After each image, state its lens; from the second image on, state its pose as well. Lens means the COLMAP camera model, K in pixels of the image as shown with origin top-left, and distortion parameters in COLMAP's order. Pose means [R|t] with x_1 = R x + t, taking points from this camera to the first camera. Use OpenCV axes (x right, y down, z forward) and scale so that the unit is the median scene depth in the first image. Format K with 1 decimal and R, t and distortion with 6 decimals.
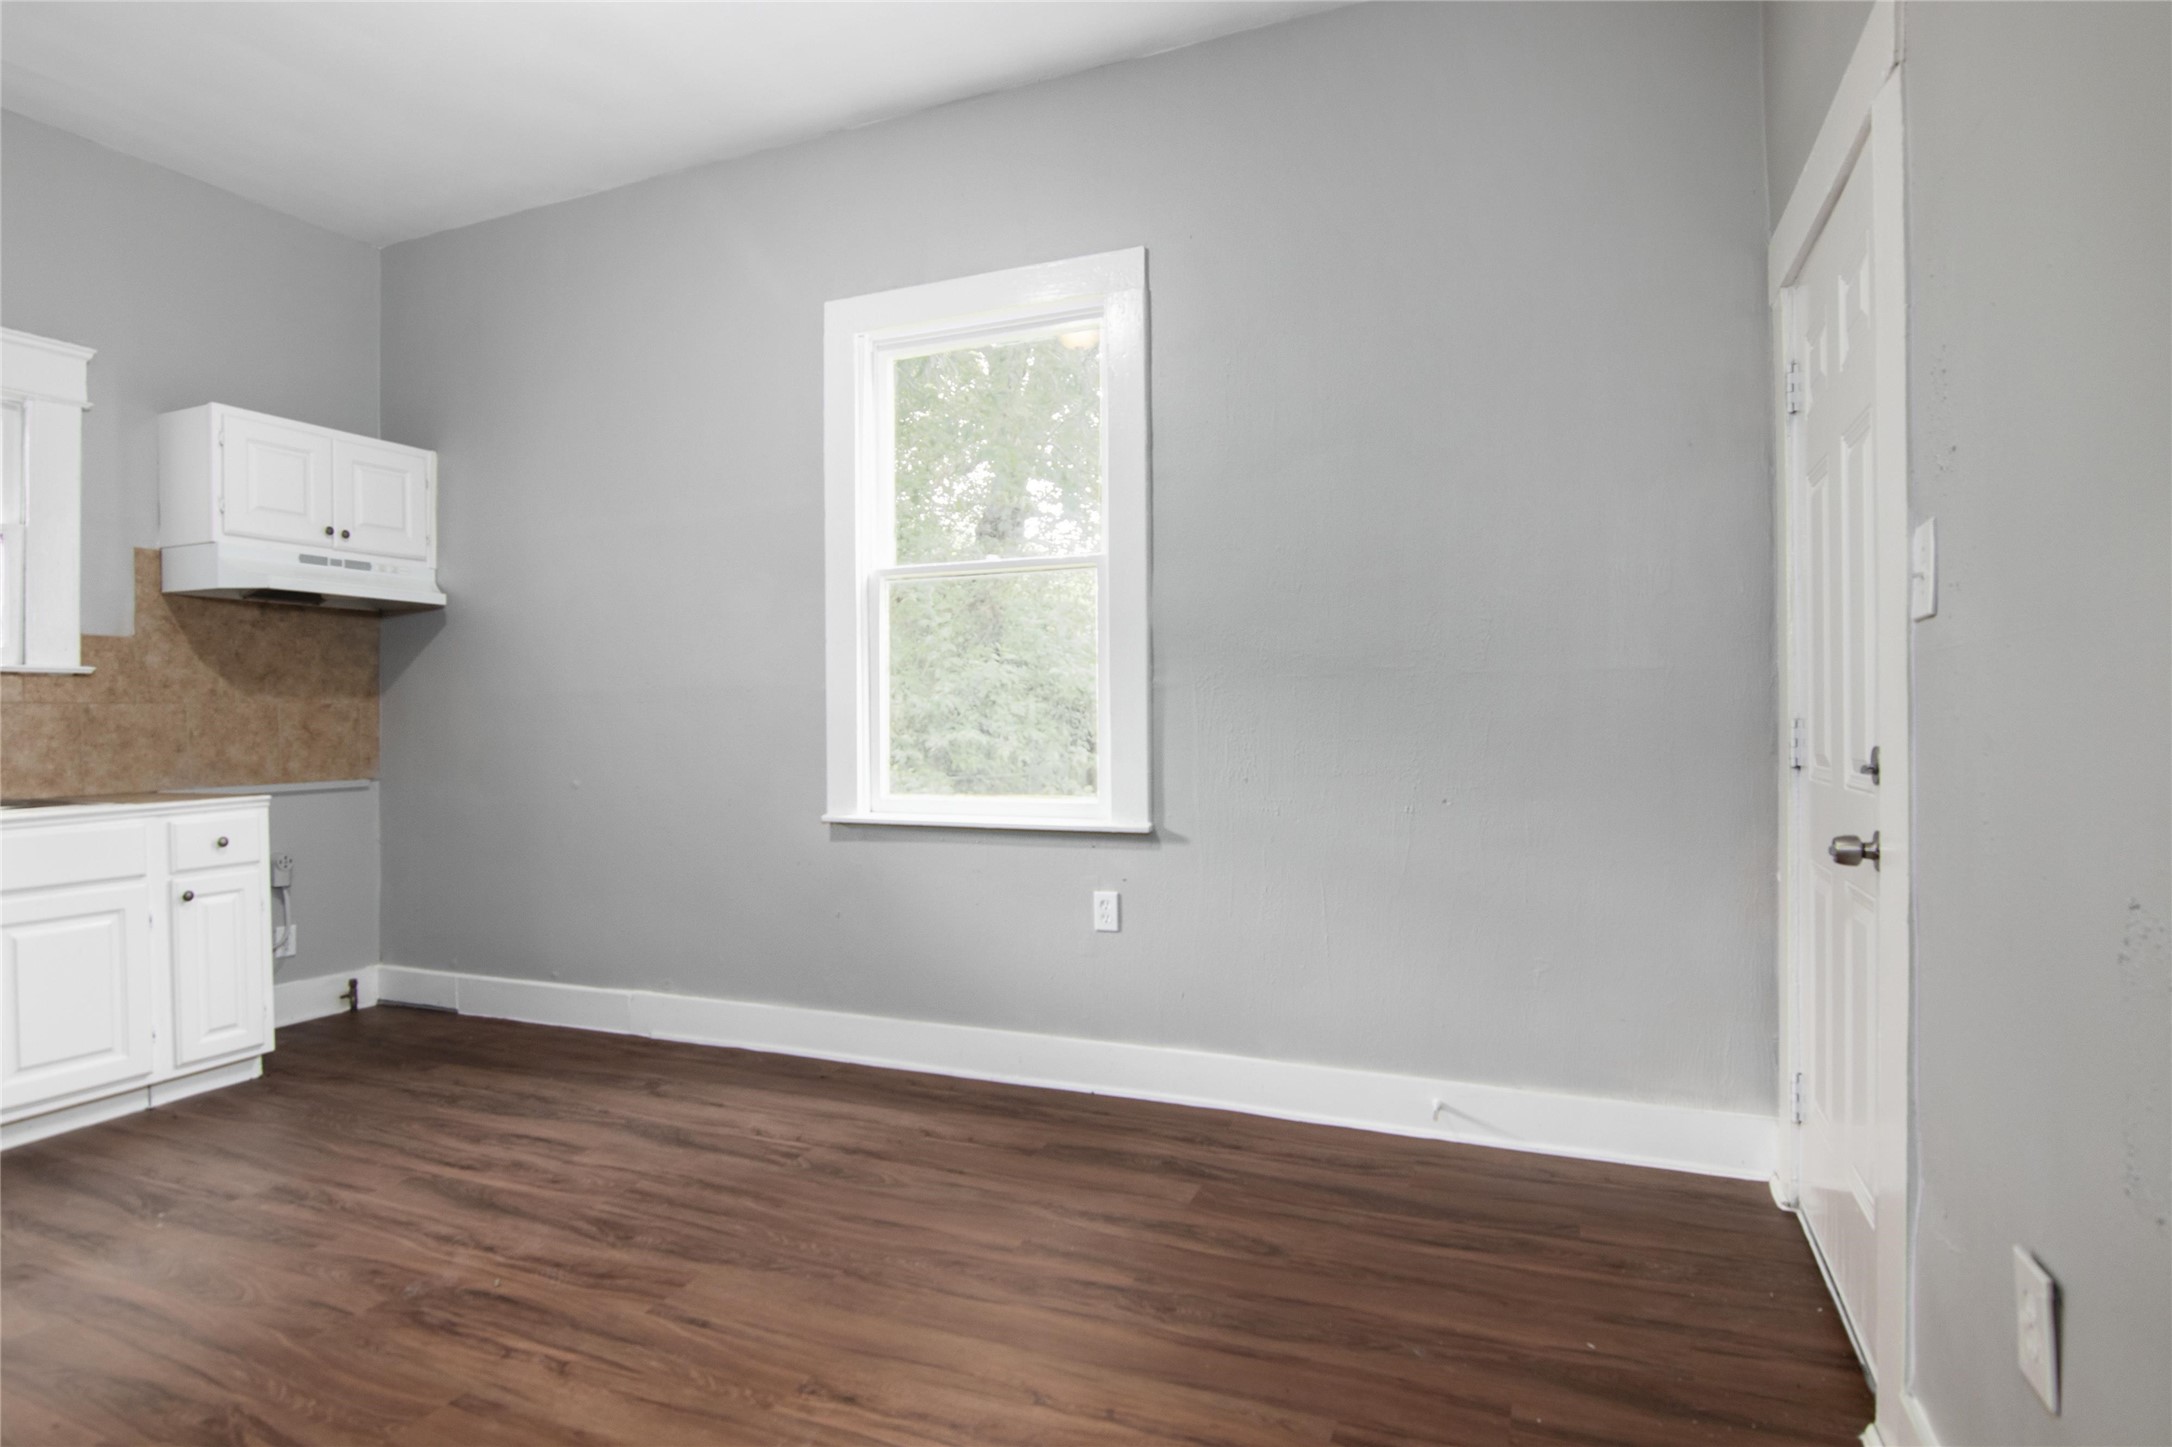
lens RADIAL K [[1129.3, 0, 1075.8], [0, 1129.3, 727.7], [0, 0, 1]] dist [-0.030735, -0.000304]
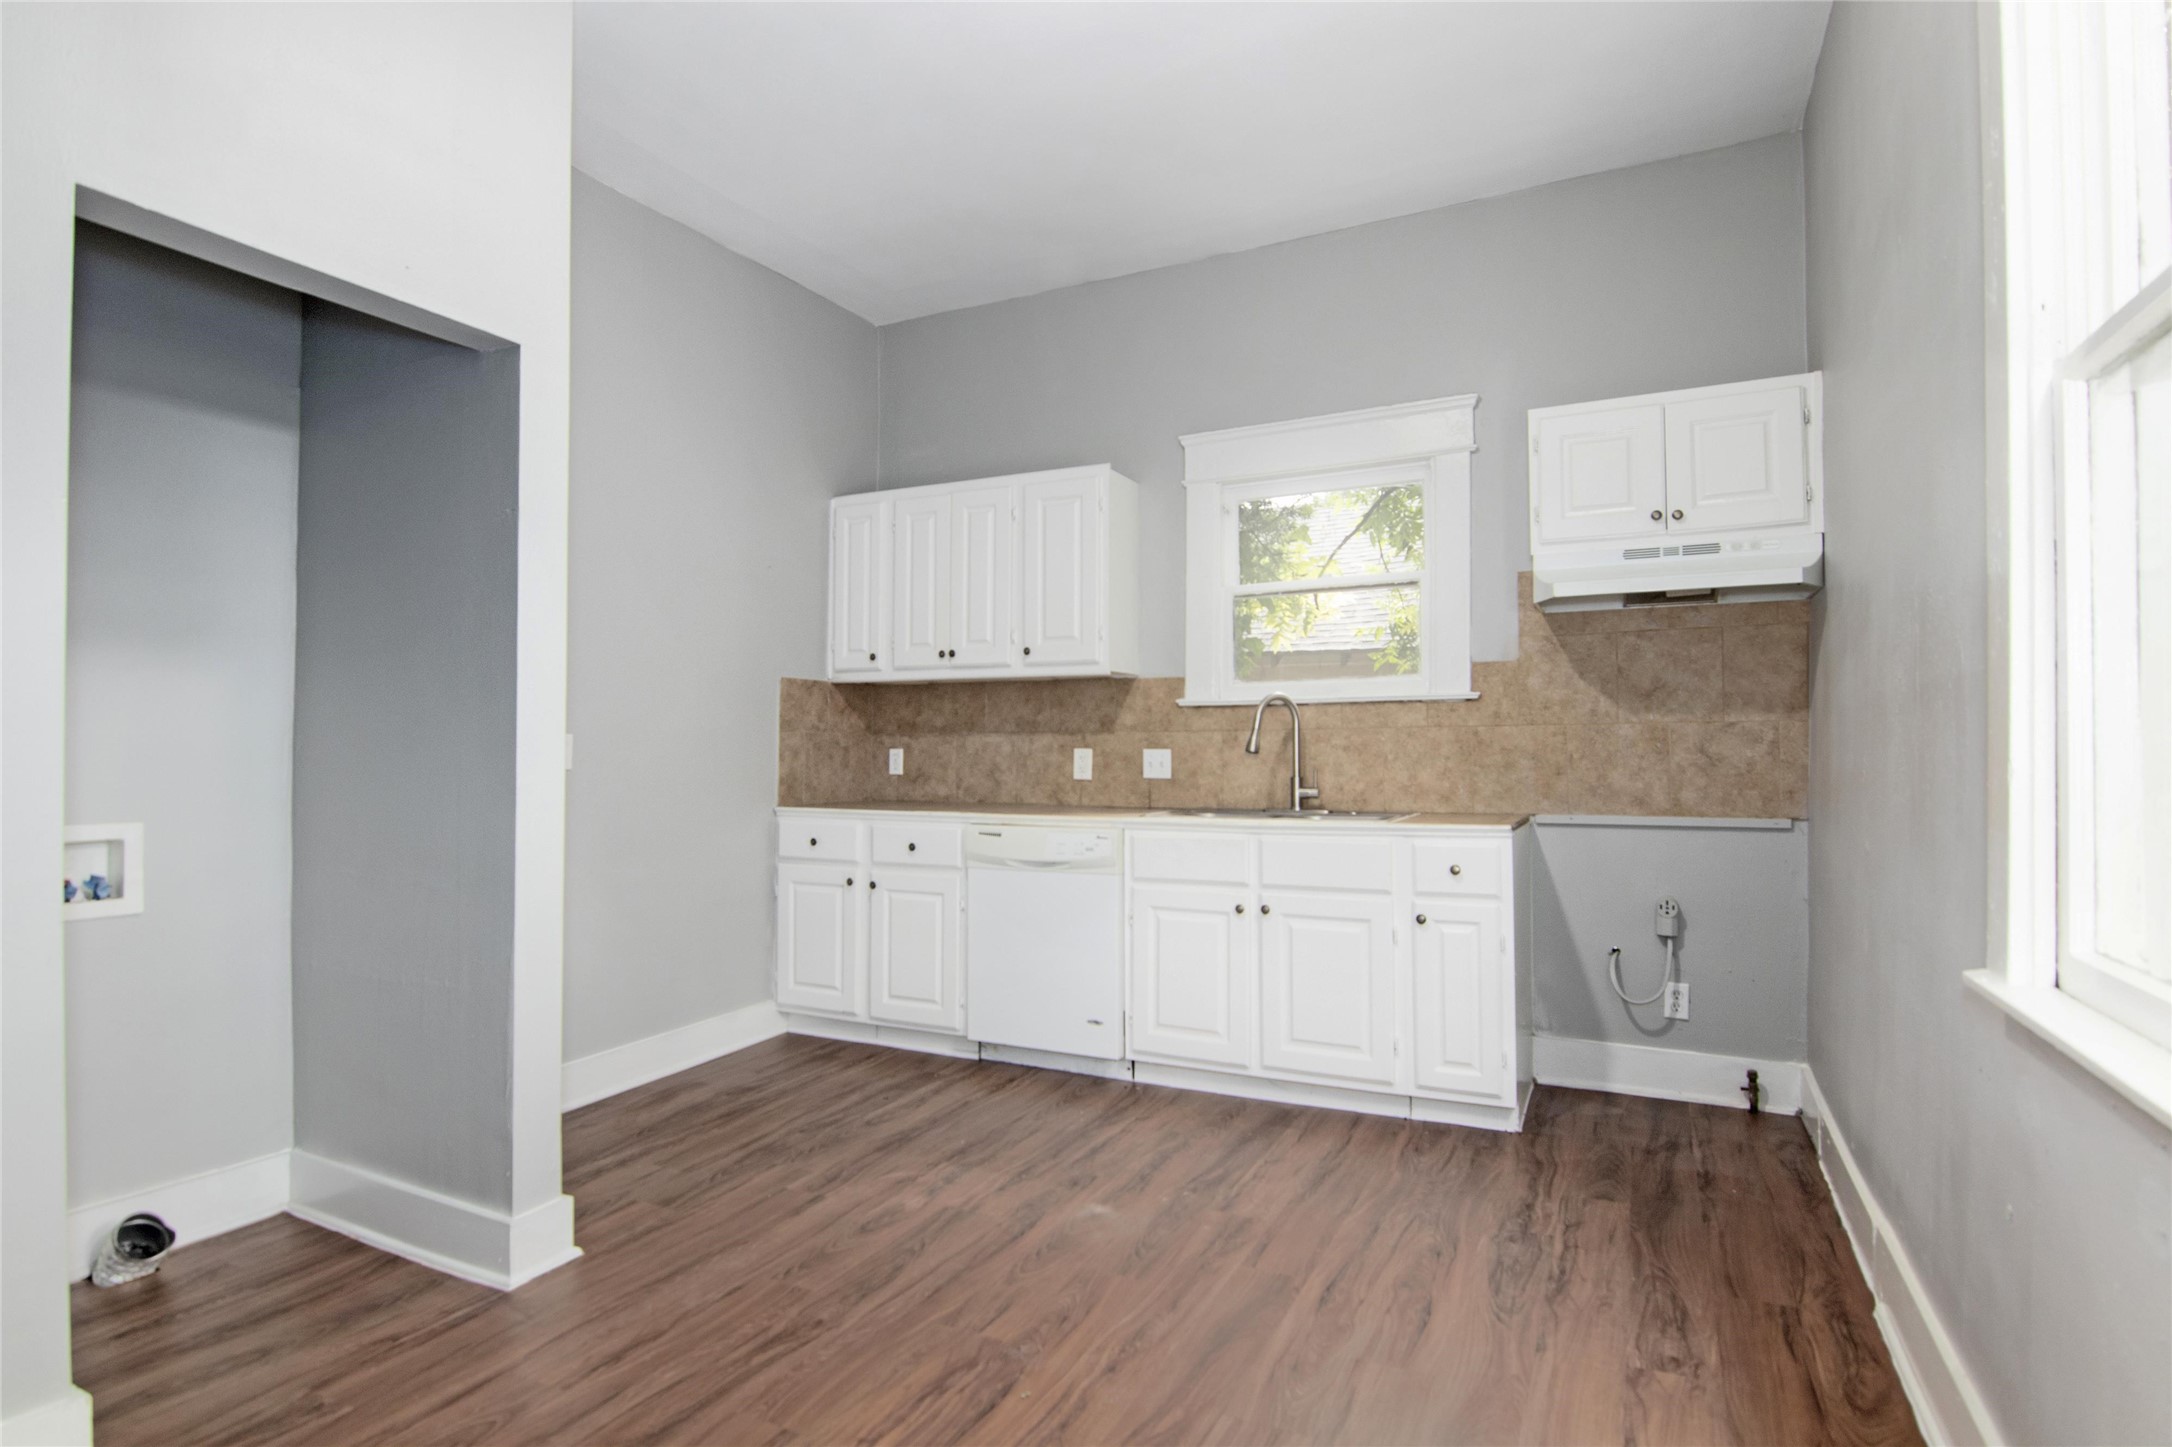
lens RADIAL K [[1129.3, 0, 1028.6], [0, 1129.3, 723.2], [0, 0, 1]] dist [-0.030735, -0.000304]
pose [[-0.085014, -0.014212, -0.996278, 0.220070], [-0.005029, 0.999892, -0.013834, -0.008195], [0.996367, 0.003834, -0.085076, 0.664992]]
